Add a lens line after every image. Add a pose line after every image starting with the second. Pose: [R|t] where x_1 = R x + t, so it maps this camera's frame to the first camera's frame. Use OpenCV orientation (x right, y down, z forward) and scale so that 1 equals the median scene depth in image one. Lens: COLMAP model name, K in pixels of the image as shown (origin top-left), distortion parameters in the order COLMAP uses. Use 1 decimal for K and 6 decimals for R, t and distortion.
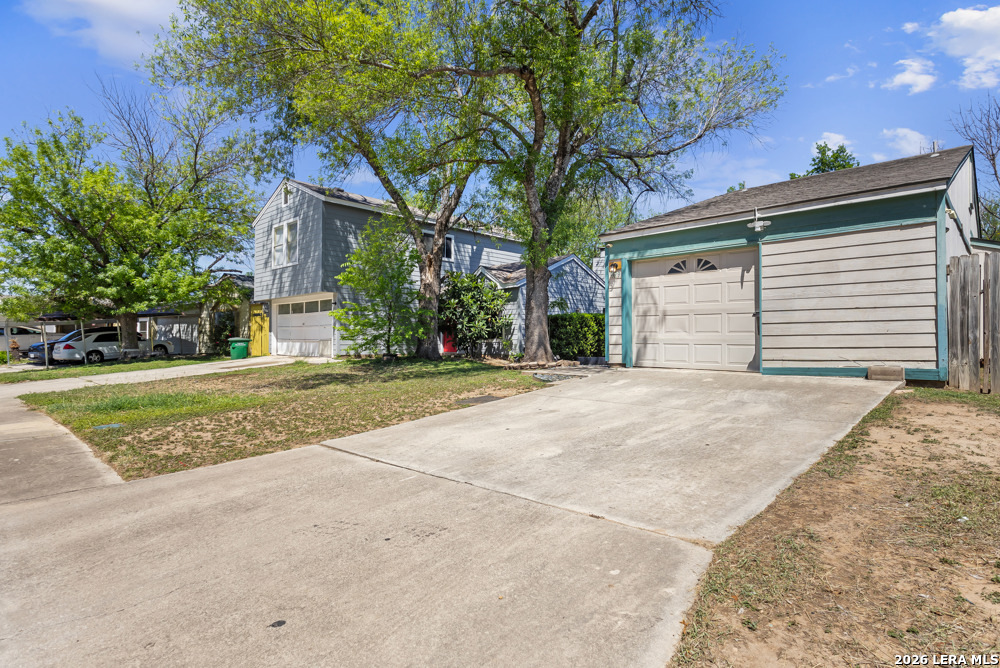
lens RADIAL K [[534.4, 0, 498.5], [0, 534.4, 335.4], [0, 0, 1]] dist [-0.004702, -0.000874]
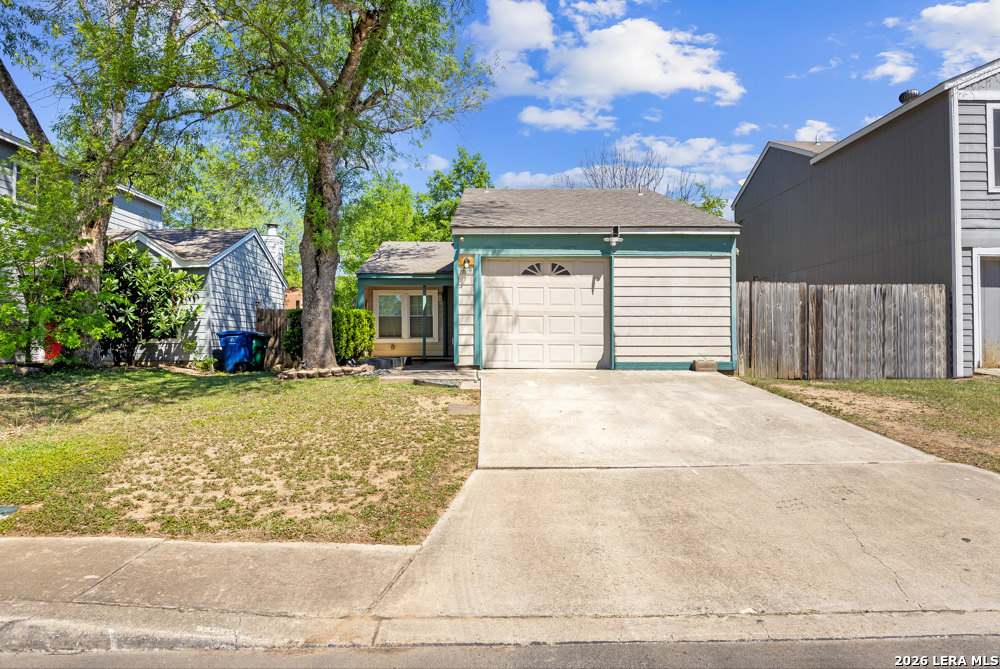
lens RADIAL K [[663.2, 0, 500.4], [0, 663.2, 336.2], [0, 0, 1]] dist [-0.012239, -0.002004]
pose [[0.699475, 0.004888, 0.714640, -0.595675], [-0.008007, 0.999967, 0.000997, -0.000588], [-0.714612, -0.006419, 0.699492, 0.151710]]
